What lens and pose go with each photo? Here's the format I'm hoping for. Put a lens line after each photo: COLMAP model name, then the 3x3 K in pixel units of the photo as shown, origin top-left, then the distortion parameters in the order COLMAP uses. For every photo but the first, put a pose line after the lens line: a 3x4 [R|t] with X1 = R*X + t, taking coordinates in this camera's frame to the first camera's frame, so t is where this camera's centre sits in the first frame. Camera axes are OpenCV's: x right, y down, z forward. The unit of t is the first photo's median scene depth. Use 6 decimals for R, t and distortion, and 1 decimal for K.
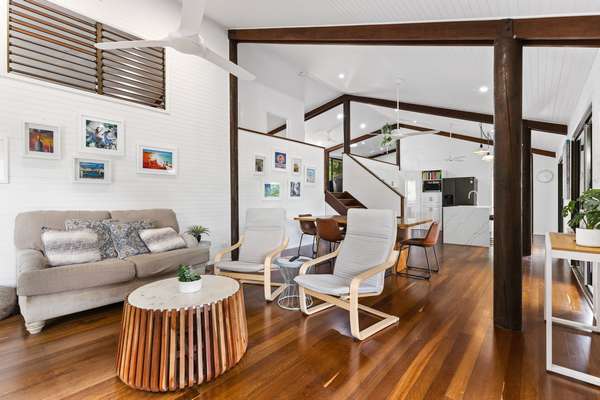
lens RADIAL K [[279.1, 0, 299.6], [0, 279.1, 201.7], [0, 0, 1]] dist [0.002577, 0.001006]
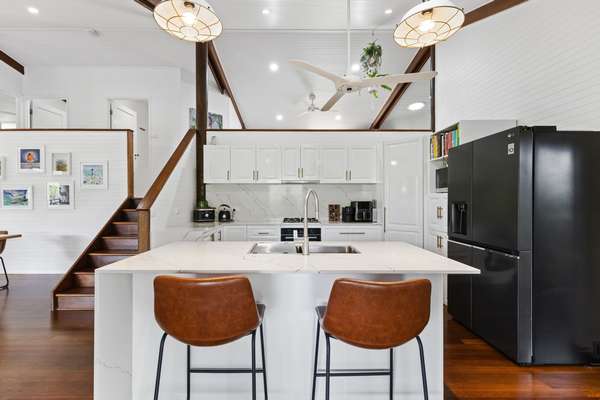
lens RADIAL K [[279.1, 0, 299.6], [0, 279.1, 201.7], [0, 0, 1]] dist [0.002577, 0.001006]
pose [[0.647505, 0.006141, -0.762036, 0.991403], [-0.009687, 0.999953, -0.000172, -0.034222], [0.762000, 0.007493, 0.647534, 1.040489]]
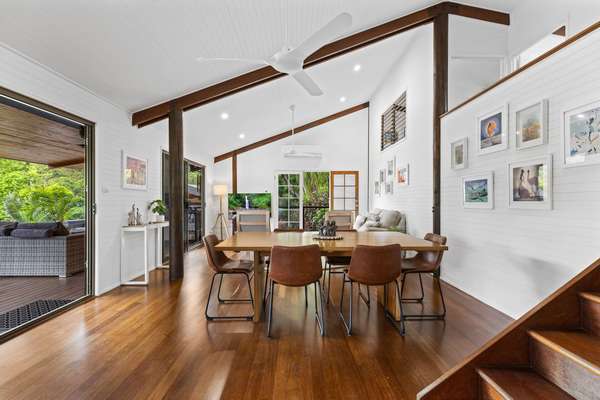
lens RADIAL K [[279.1, 0, 299.6], [0, 279.1, 201.7], [0, 0, 1]] dist [0.002577, 0.001006]
pose [[-0.757698, 0.002031, -0.652602, 0.519603], [-0.007016, 0.999912, 0.011258, -0.021423], [0.652568, 0.013108, -0.757617, 1.131957]]
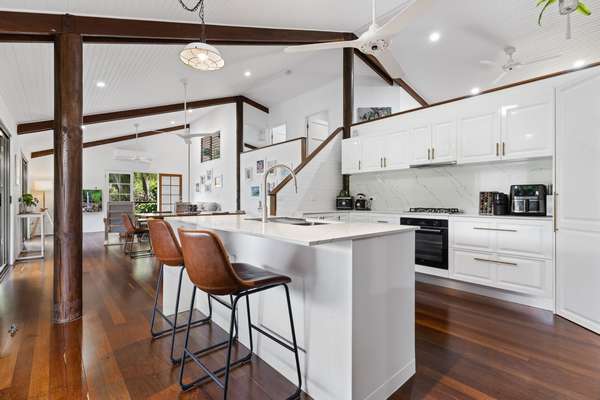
lens RADIAL K [[279.1, 0, 299.6], [0, 279.1, 201.7], [0, 0, 1]] dist [0.002577, 0.001006]
pose [[-0.155380, 0.009708, -0.987807, 1.096501], [-0.009264, 0.999893, 0.011284, -0.008210], [0.987811, 0.010904, -0.155274, 1.330625]]
